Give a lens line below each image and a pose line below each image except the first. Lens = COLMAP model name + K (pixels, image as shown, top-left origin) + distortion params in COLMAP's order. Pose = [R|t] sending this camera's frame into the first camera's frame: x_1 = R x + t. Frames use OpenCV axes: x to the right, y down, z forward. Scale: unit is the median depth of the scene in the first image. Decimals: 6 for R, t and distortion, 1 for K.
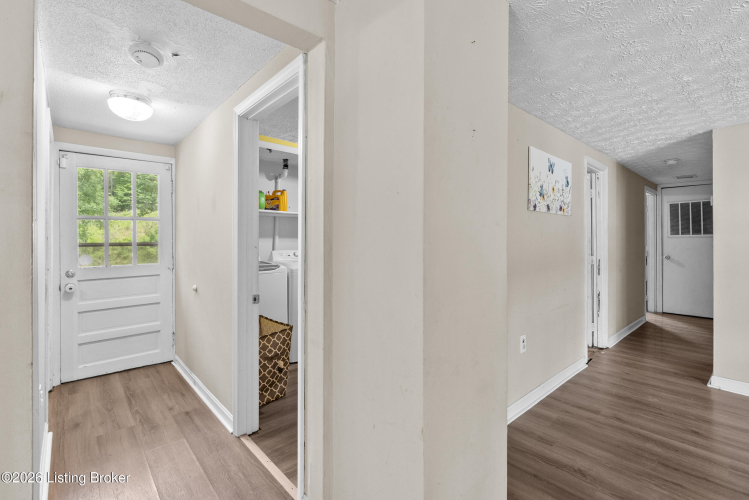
lens RADIAL K [[343.5, 0, 374.5], [0, 343.5, 244.1], [0, 0, 1]] dist [-0.005501, 0.002005]
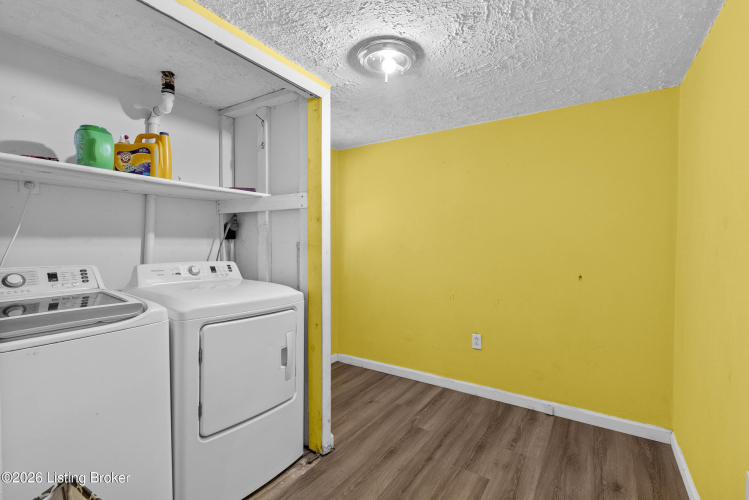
lens RADIAL K [[343.5, 0, 372.7], [0, 343.5, 248.6], [0, 0, 1]] dist [-0.005501, 0.002005]
pose [[0.970294, -0.008760, 0.241771, -0.099841], [0.006476, 0.999927, 0.010240, -0.004898], [-0.241843, -0.008370, 0.970279, 0.467067]]
